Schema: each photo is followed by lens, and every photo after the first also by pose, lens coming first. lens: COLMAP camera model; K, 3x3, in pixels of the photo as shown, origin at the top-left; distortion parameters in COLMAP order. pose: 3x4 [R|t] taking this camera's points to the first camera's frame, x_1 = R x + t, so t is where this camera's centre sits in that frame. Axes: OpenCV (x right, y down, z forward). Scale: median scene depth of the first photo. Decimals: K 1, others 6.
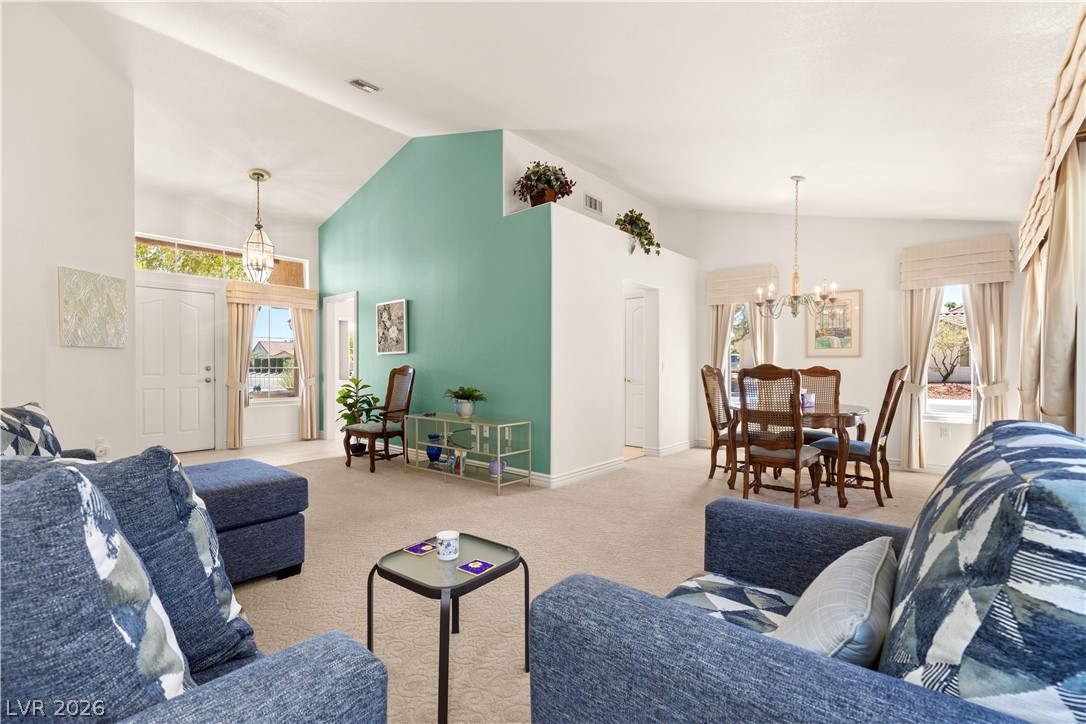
lens RADIAL K [[492.3, 0, 541.3], [0, 492.3, 370.3], [0, 0, 1]] dist [0.009522, -0.002129]
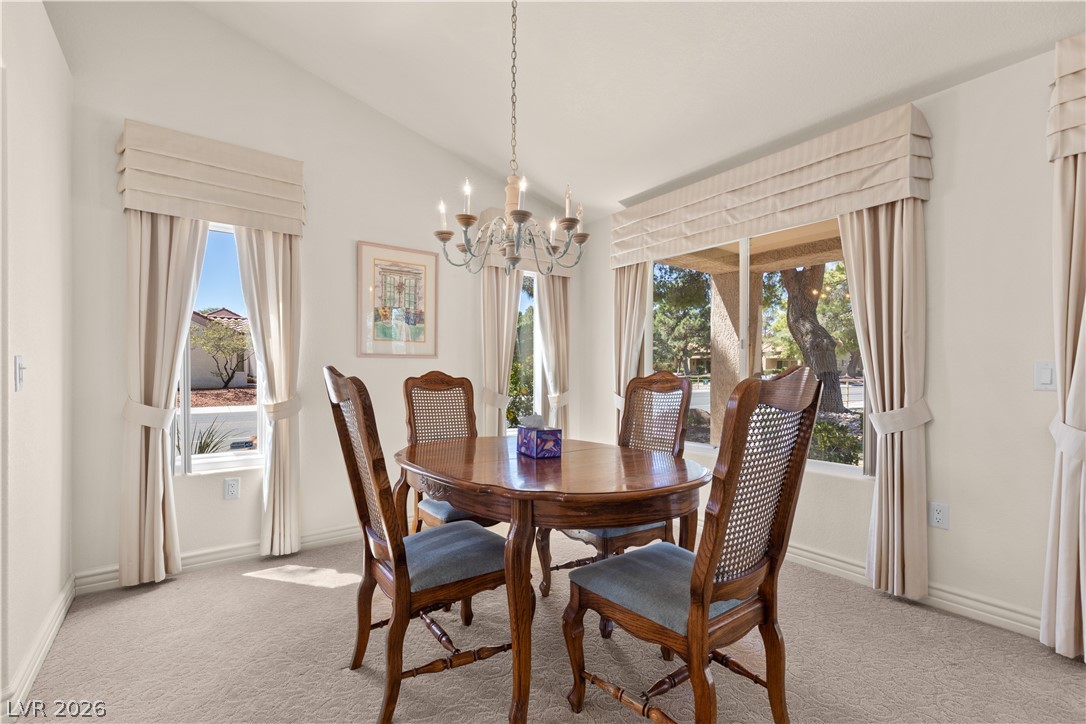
lens RADIAL K [[492.3, 0, 546.2], [0, 492.3, 371.5], [0, 0, 1]] dist [0.009522, -0.002129]
pose [[0.211194, 0.001484, 0.977443, 0.045438], [0.005641, 0.999980, -0.002737, -0.005426], [-0.977428, 0.006091, 0.211182, 0.701448]]
